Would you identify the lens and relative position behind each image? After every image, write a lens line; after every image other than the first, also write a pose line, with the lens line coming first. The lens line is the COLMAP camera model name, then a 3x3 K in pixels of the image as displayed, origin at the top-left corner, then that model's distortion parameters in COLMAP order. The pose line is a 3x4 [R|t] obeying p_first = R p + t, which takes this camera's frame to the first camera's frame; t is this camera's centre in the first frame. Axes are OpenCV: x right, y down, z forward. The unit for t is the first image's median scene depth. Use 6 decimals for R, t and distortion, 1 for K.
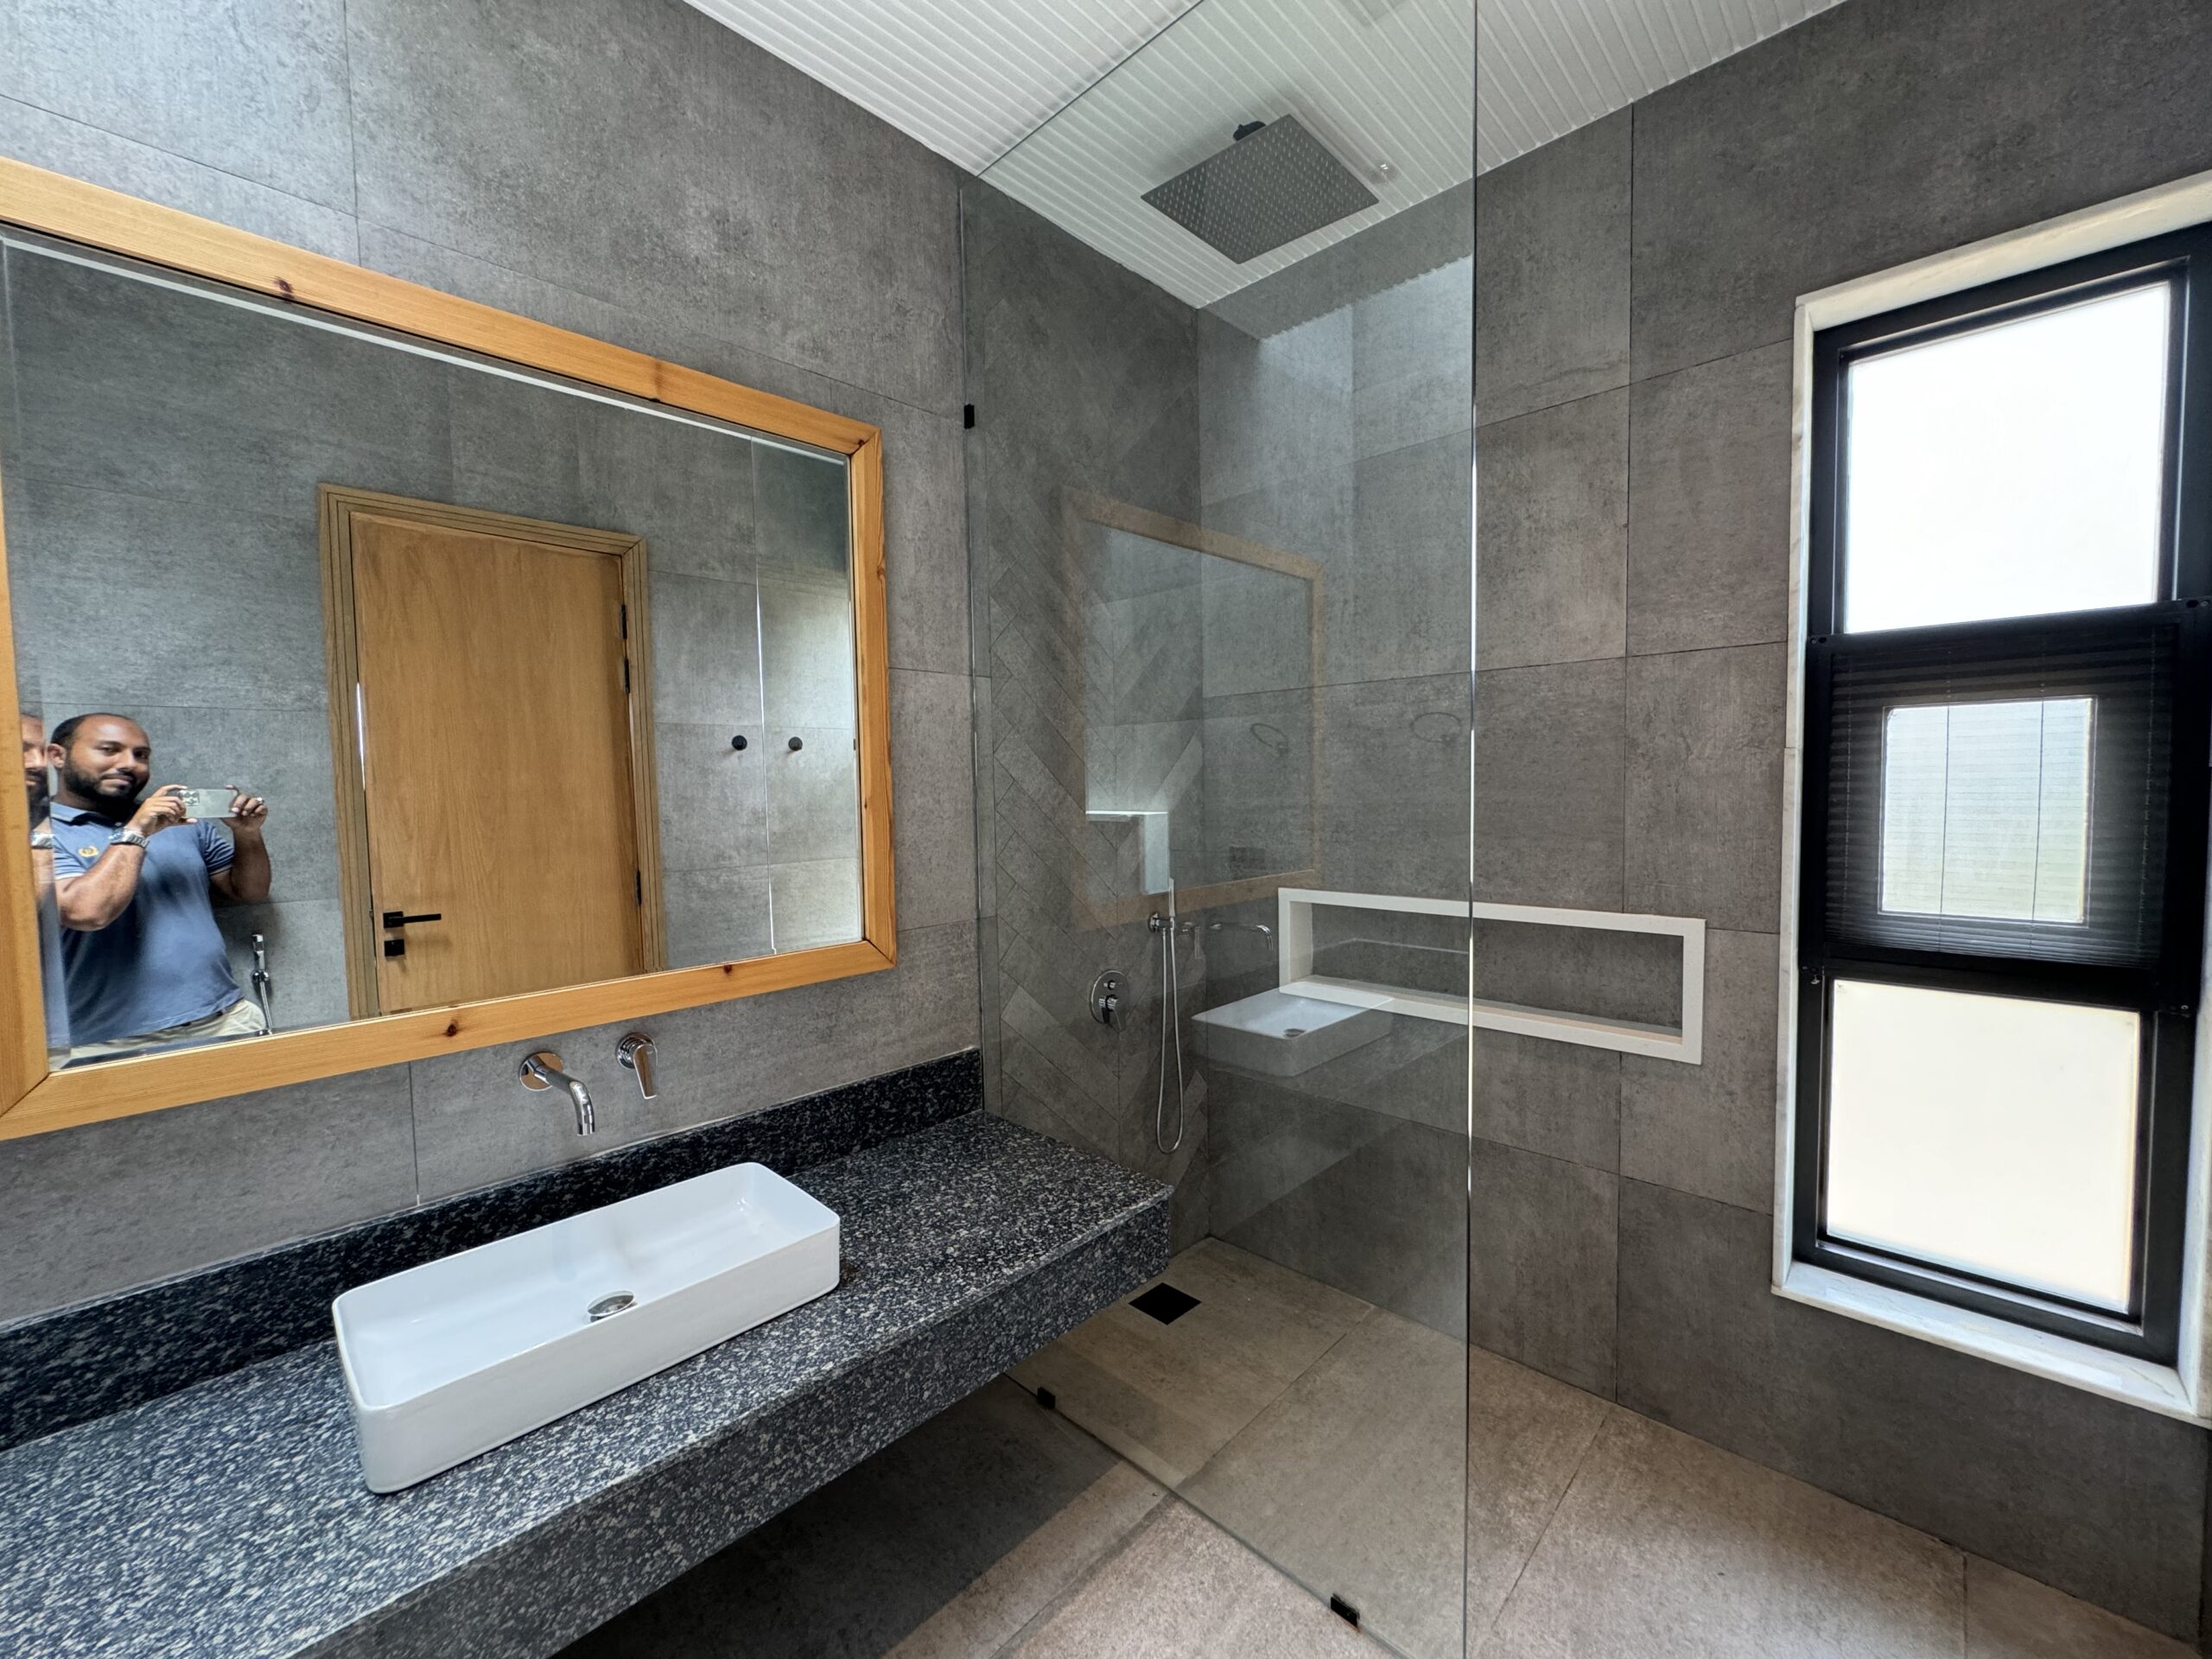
lens RADIAL K [[883.8, 0, 1098.8], [0, 883.8, 833.9], [0, 0, 1]] dist [-0.003288, 0.000617]
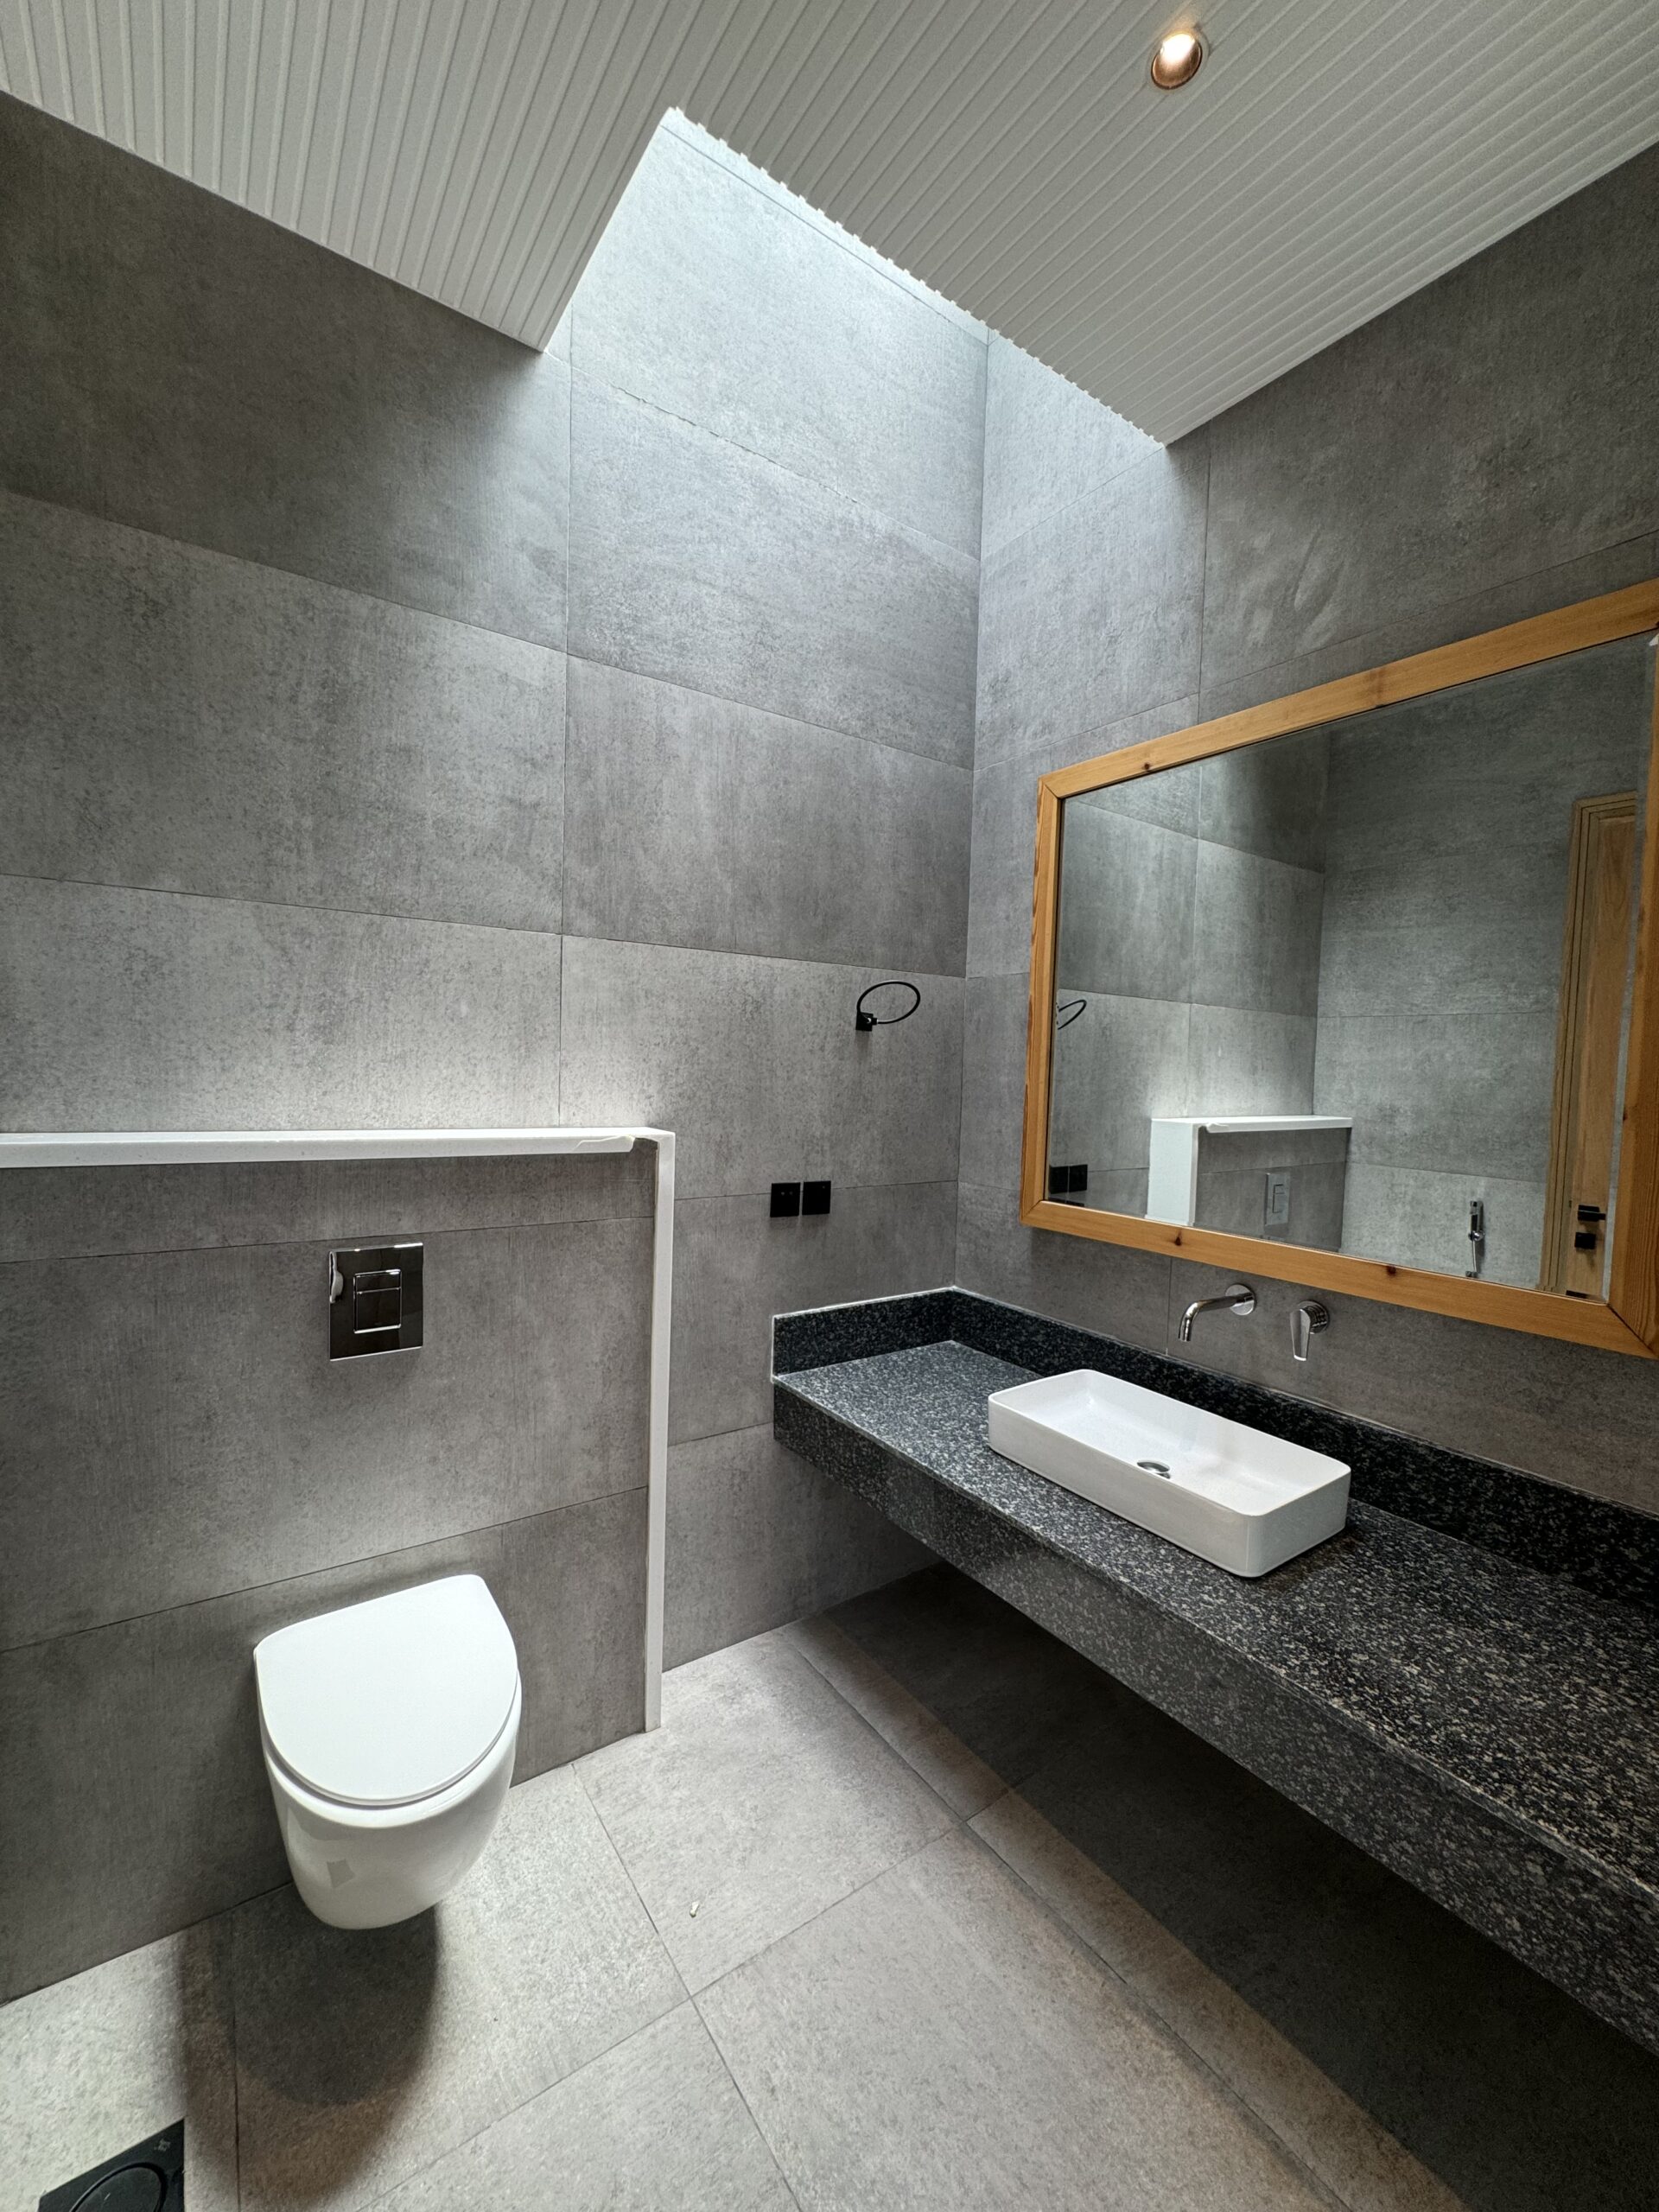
lens RADIAL K [[883.8, 0, 838.9], [0, 883.8, 1109.7], [0, 0, 1]] dist [-0.003288, 0.000617]
pose [[-0.176095, 0.061475, -0.982452, 0.611627], [-0.090173, 0.992844, 0.078288, -0.041043], [0.980234, 0.102377, -0.169292, 0.557218]]
